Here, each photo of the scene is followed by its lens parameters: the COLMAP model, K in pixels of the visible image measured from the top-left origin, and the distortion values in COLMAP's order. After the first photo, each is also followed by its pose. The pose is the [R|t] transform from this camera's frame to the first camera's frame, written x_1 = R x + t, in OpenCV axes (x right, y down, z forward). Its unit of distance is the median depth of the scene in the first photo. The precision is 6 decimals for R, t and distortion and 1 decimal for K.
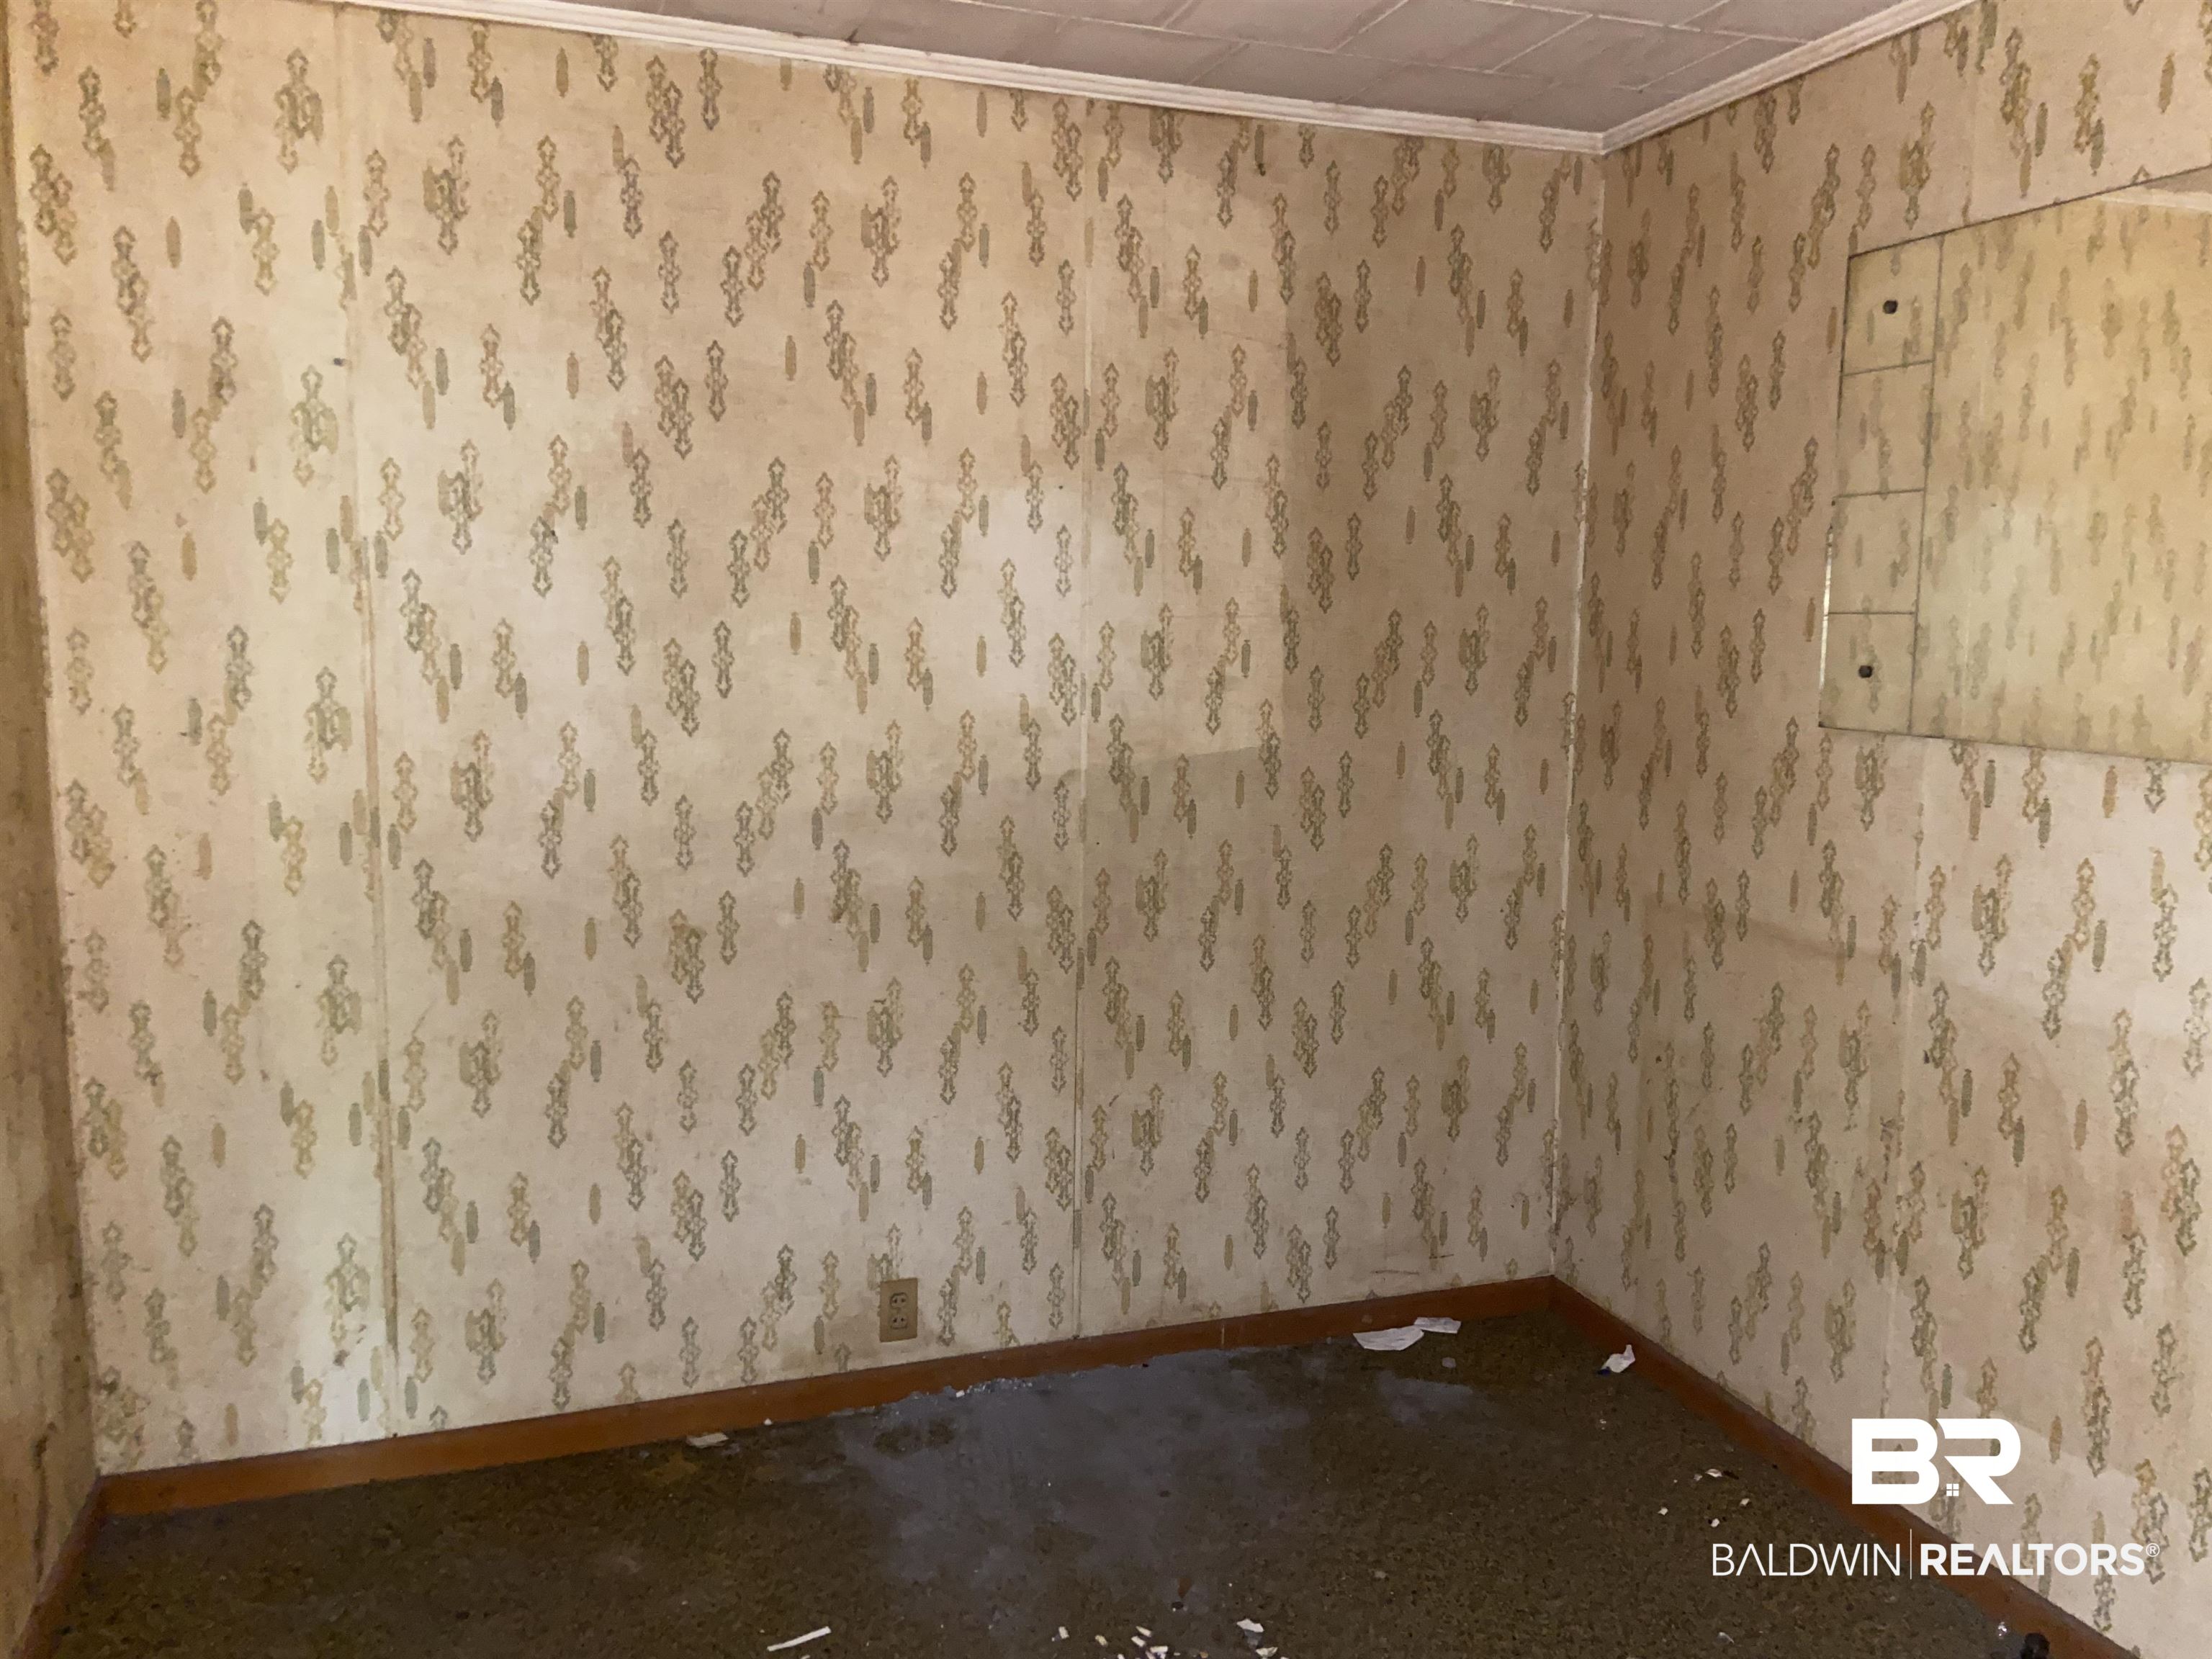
lens RADIAL K [[1666.6, 0, 1173.3], [0, 1666.6, 850.4], [0, 0, 1]] dist [0.104633, -0.128988]
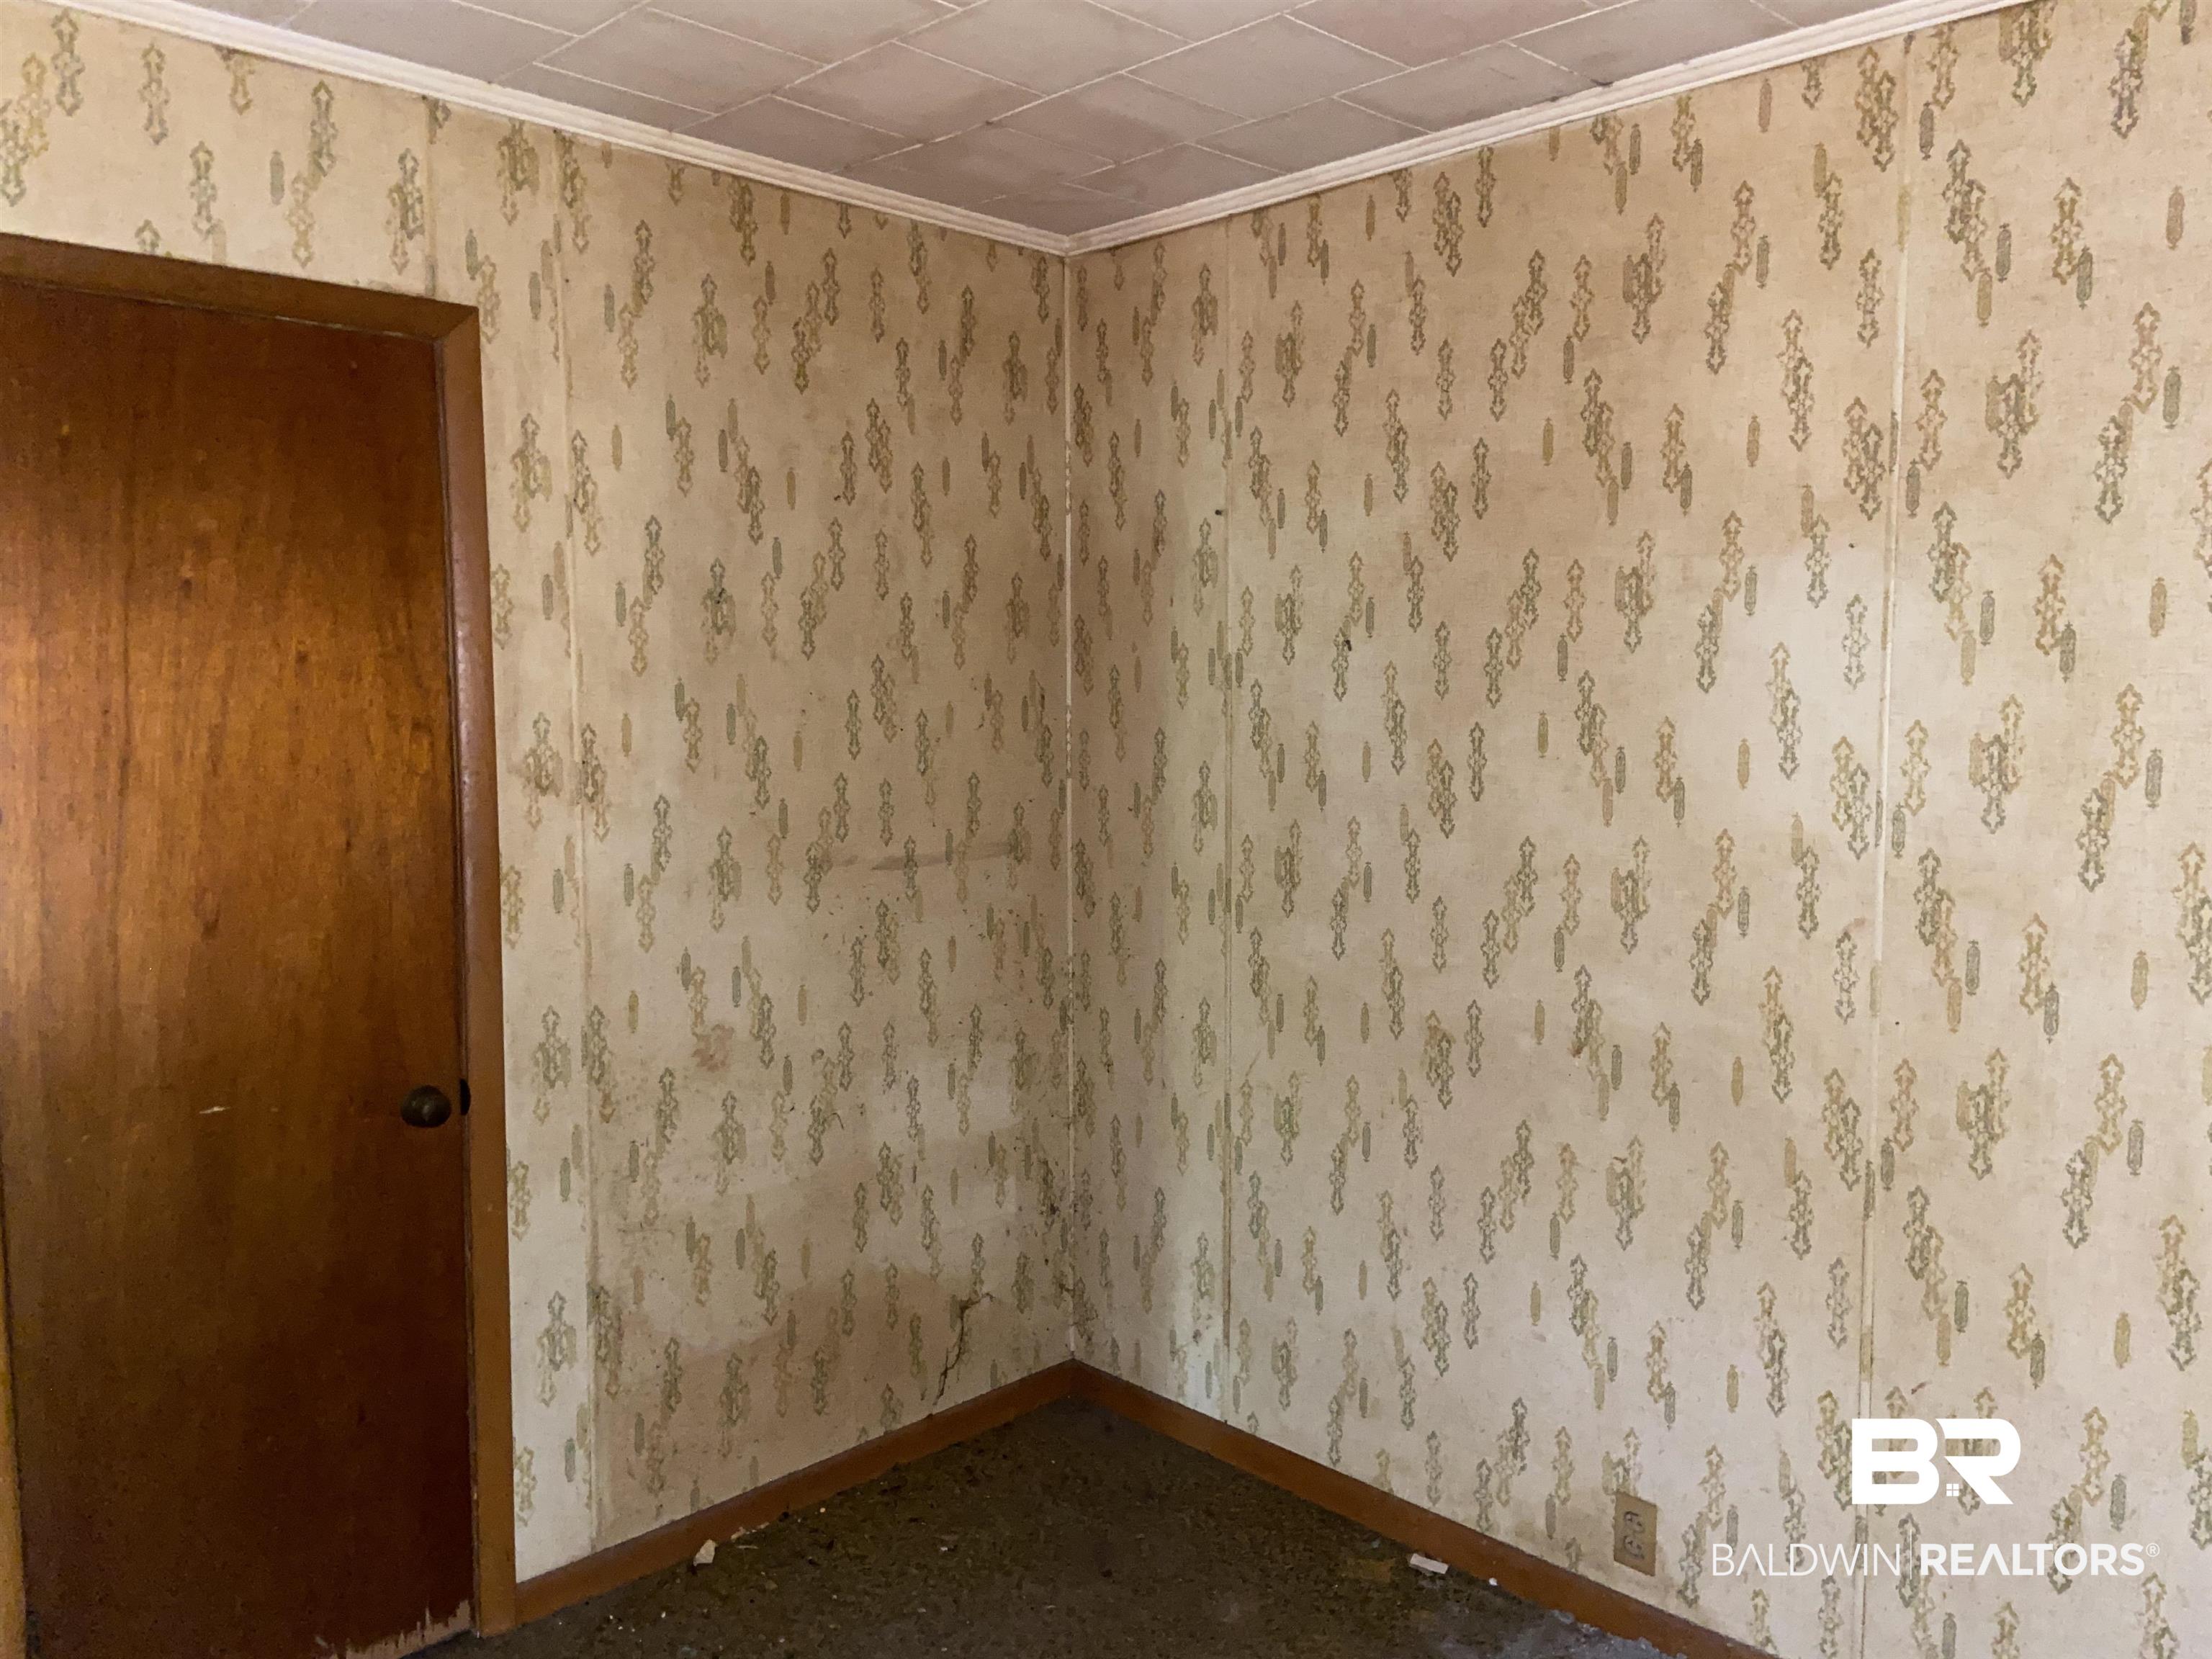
lens RADIAL K [[1666.6, 0, 1103.5], [0, 1666.6, 819.0], [0, 0, 1]] dist [0.104633, -0.128988]
pose [[0.413277, 0.061566, -0.908522, 0.509537], [-0.110689, 0.993710, 0.016988, -0.071496], [0.903853, 0.093542, 0.417492, 0.396460]]
